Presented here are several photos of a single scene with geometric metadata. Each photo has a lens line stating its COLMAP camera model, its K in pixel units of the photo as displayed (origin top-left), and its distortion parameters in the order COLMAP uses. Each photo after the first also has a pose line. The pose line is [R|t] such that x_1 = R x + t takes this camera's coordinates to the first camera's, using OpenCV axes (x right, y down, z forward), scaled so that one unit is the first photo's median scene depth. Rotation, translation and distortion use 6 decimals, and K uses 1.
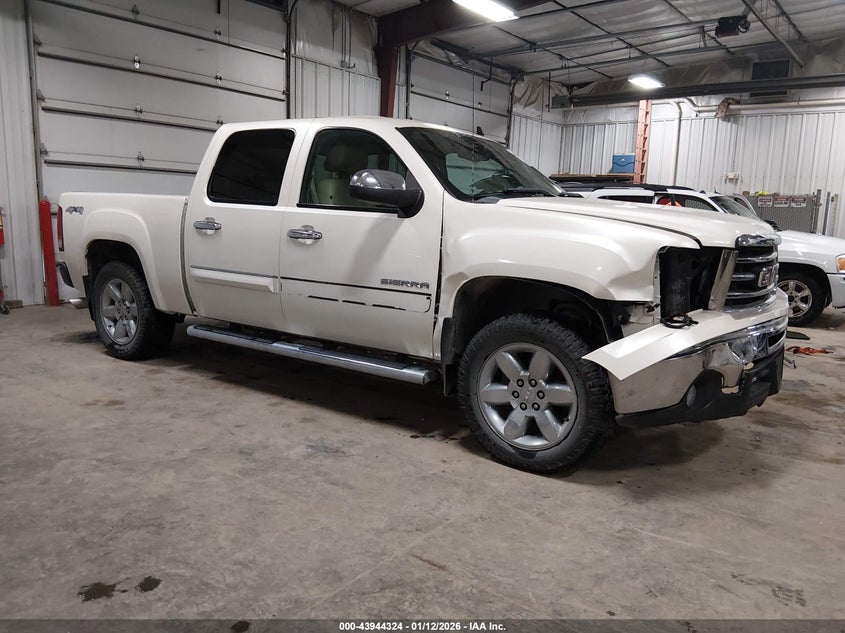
lens RADIAL K [[644.5, 0, 424.9], [0, 644.5, 300.8], [0, 0, 1]] dist [0.077696, -0.141567]
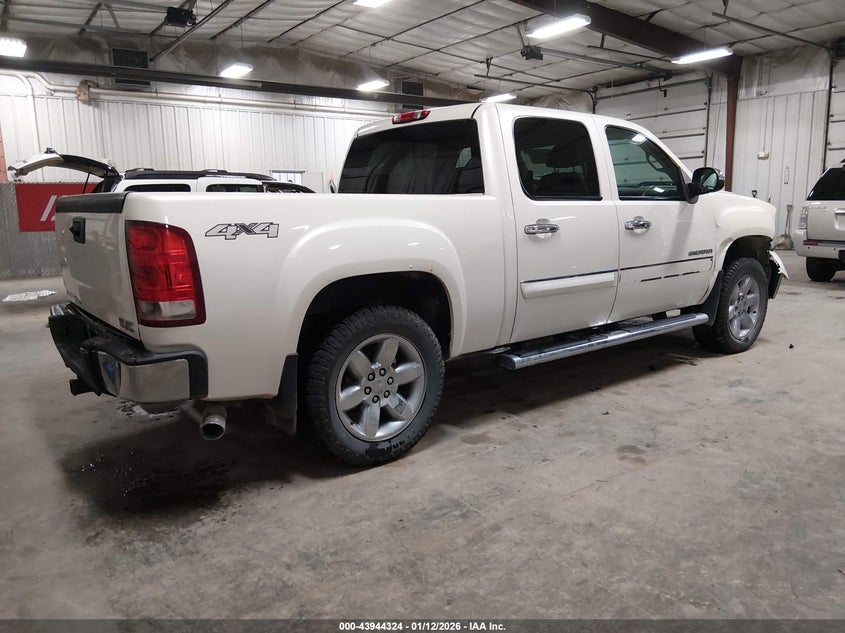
lens RADIAL K [[644.5, 0, 424.9], [0, 644.5, 300.8], [0, 0, 1]] dist [0.077696, -0.141567]
pose [[0.293972, -0.180813, 0.938556, -1.223837], [0.157095, 0.977731, 0.139155, -0.170242], [-0.942816, 0.106535, 0.315830, 0.921410]]
